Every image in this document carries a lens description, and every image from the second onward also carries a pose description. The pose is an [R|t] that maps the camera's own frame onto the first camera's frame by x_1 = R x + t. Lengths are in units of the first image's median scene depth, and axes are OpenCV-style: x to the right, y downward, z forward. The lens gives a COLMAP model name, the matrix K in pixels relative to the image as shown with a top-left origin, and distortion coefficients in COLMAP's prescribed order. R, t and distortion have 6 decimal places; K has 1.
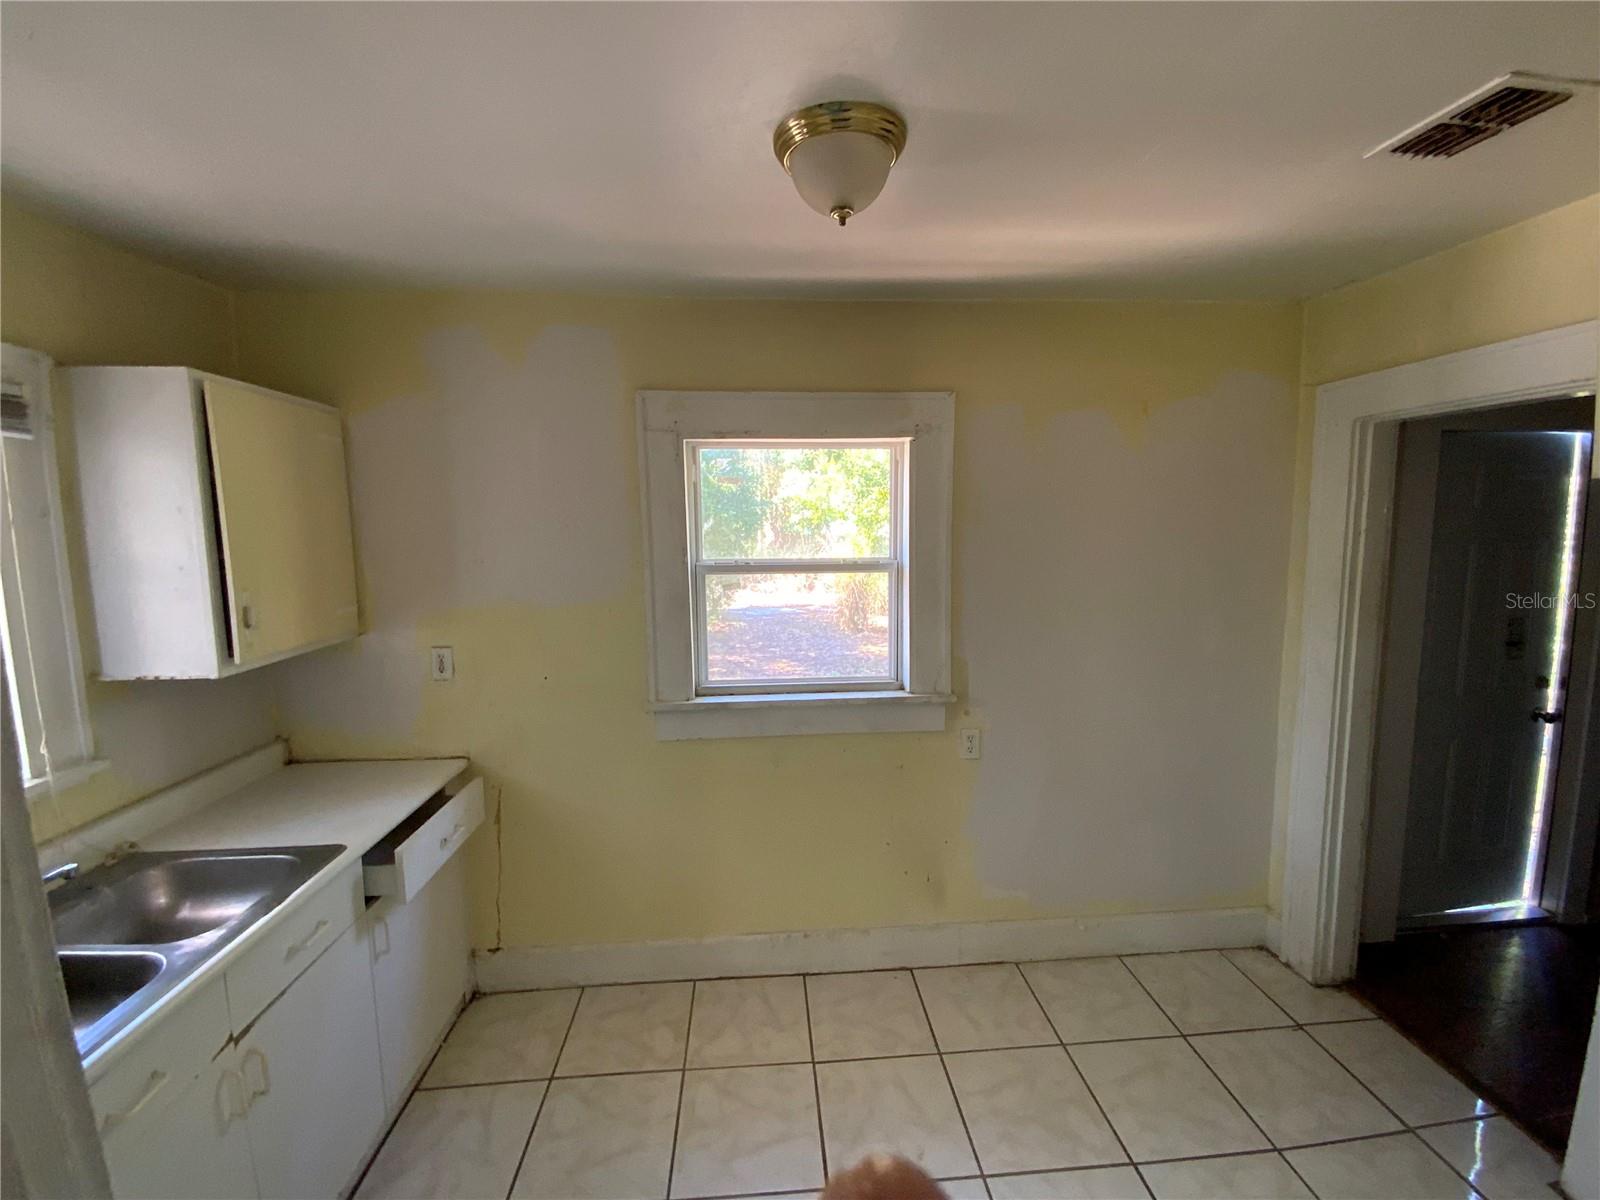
lens RADIAL K [[654.5, 0, 795.2], [0, 654.5, 597.2], [0, 0, 1]] dist [0.000112, -0.009610]
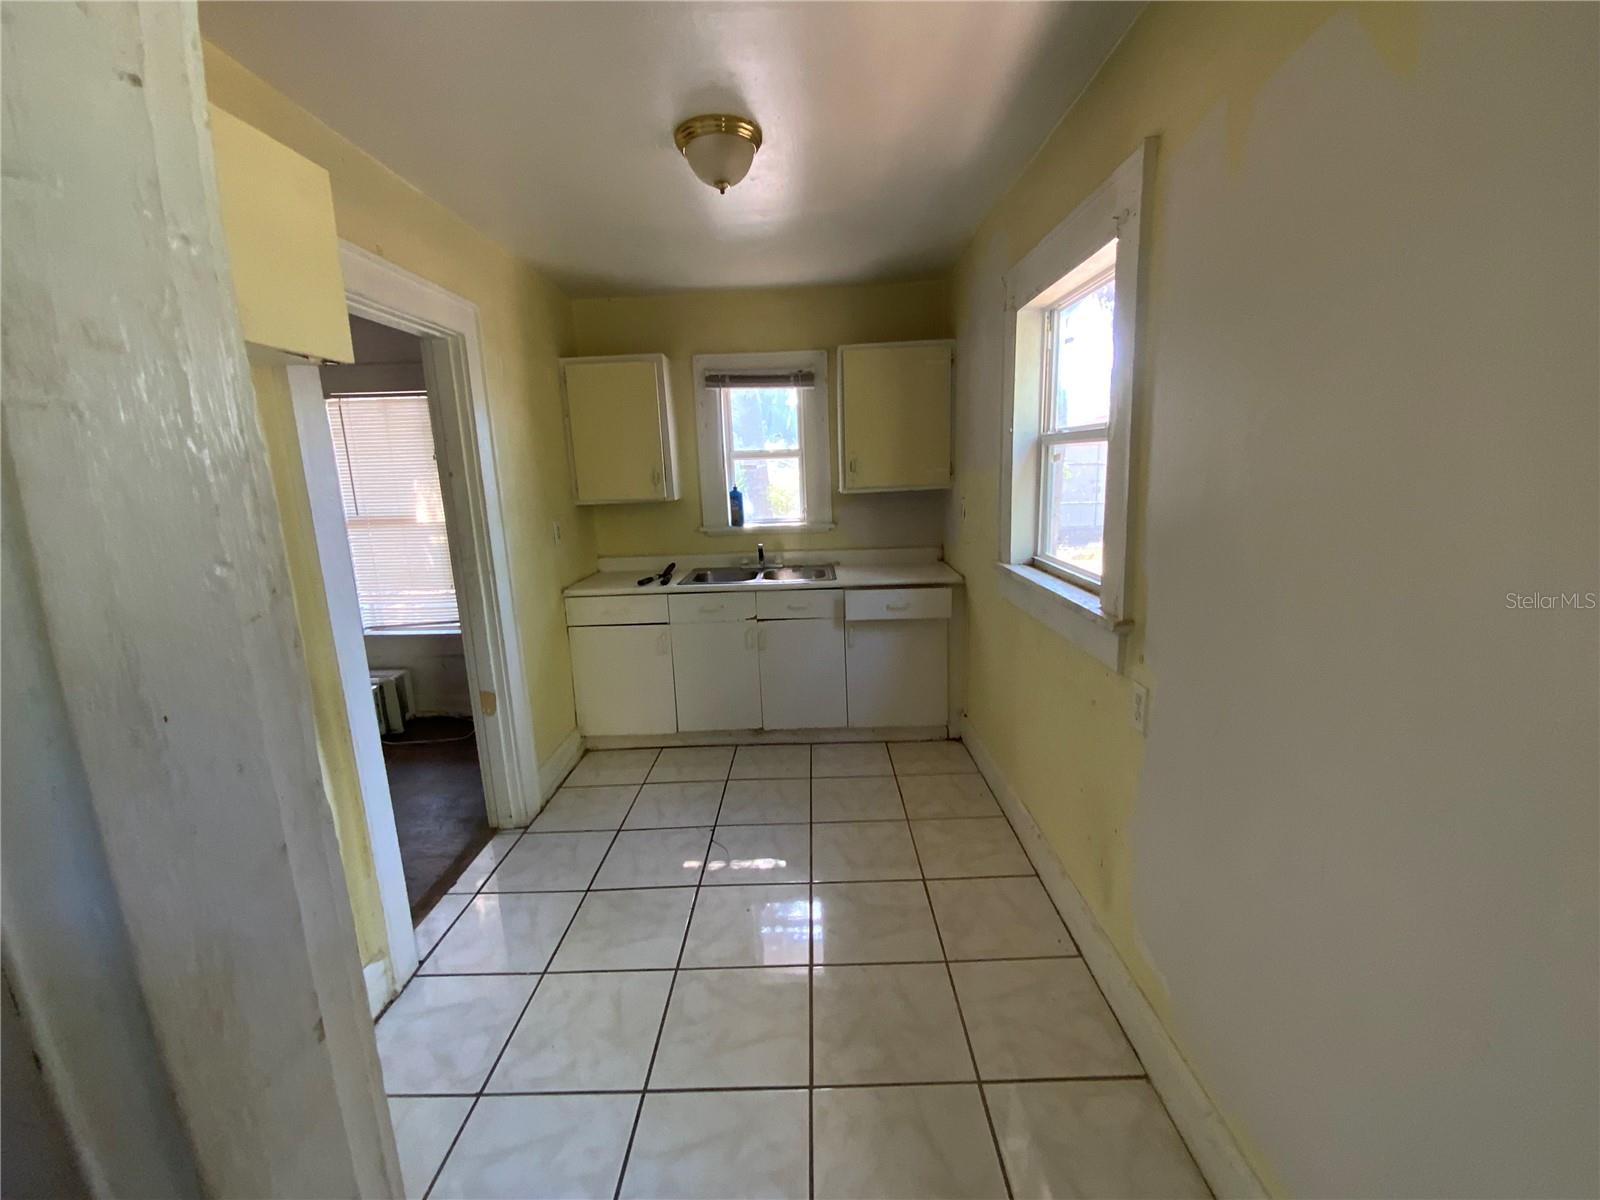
lens RADIAL K [[654.5, 0, 807.3], [0, 654.5, 595.4], [0, 0, 1]] dist [0.000112, -0.009610]
pose [[-0.059861, 0.210310, -0.975800, 1.222661], [-0.070283, 0.974239, 0.214285, -0.001451], [0.995729, 0.081410, -0.043538, 0.938870]]
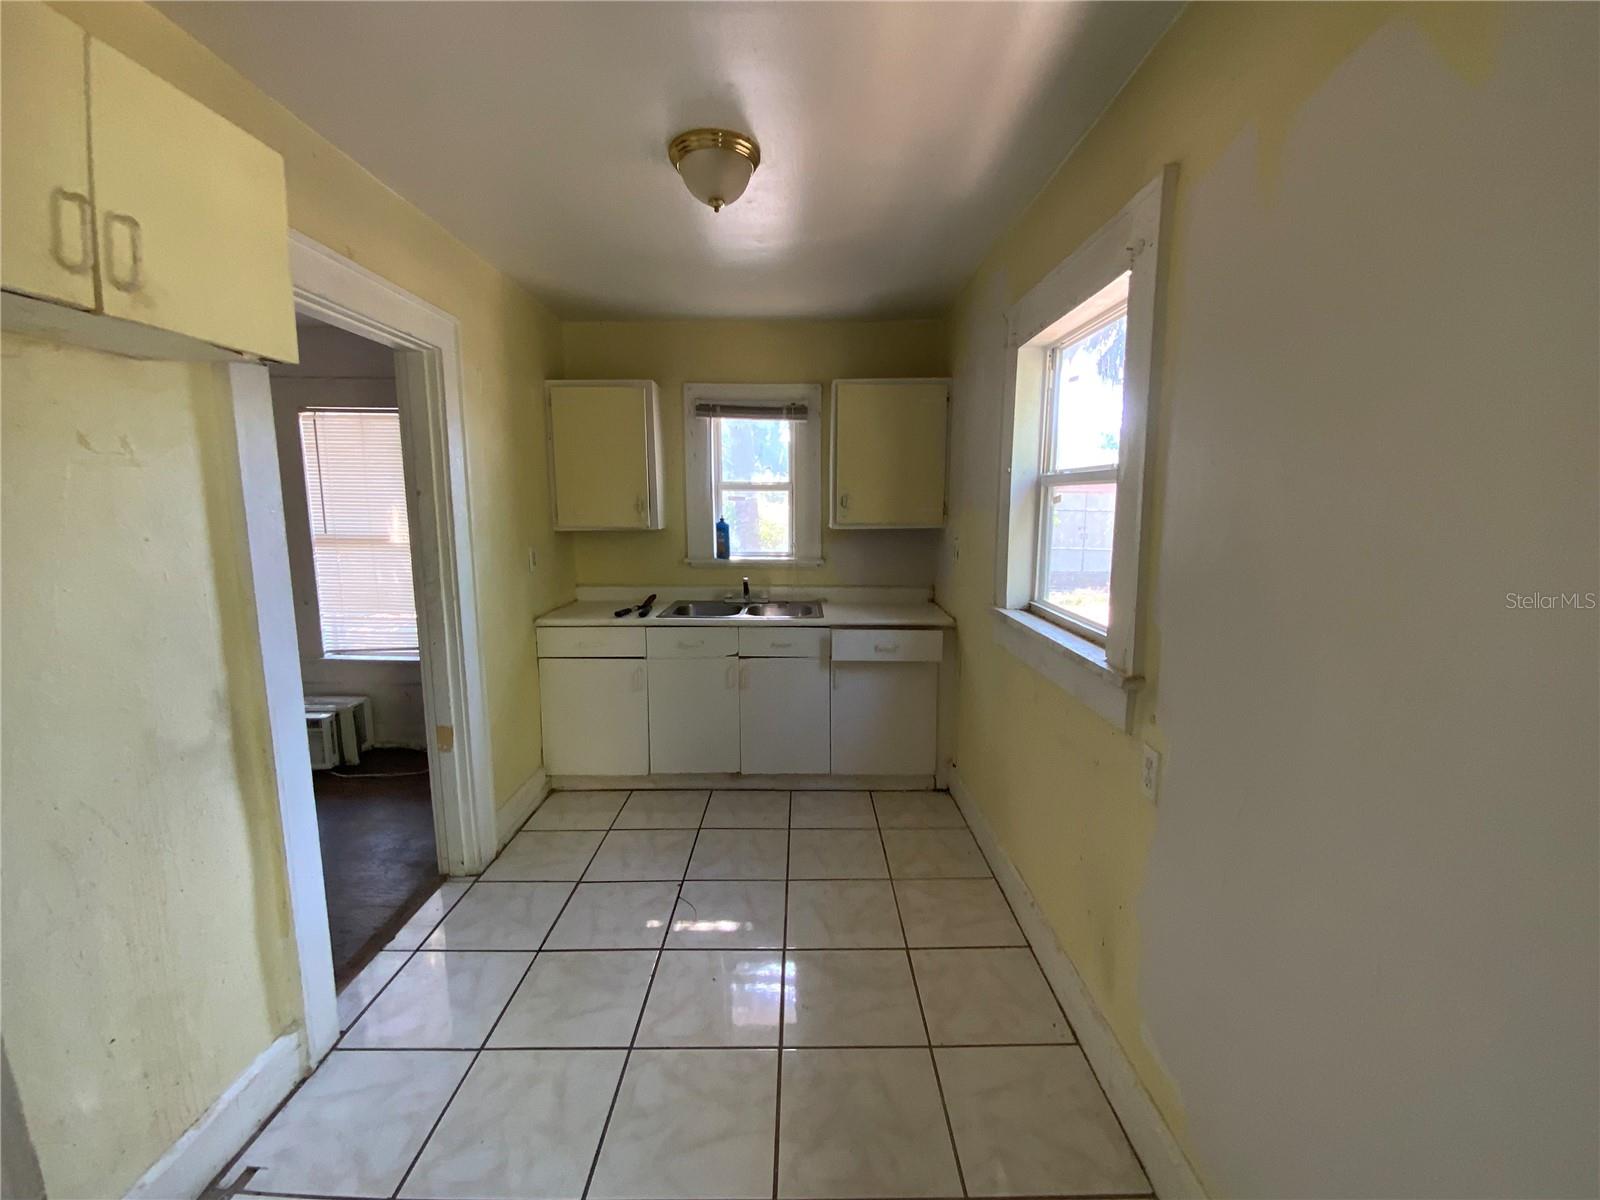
lens RADIAL K [[654.5, 0, 809.3], [0, 654.5, 594.4], [0, 0, 1]] dist [0.000112, -0.009610]
pose [[-0.044080, 0.153812, -0.987116, 1.144510], [-0.108444, 0.981502, 0.157779, 0.006900], [0.993125, 0.114002, -0.026585, 0.939262]]
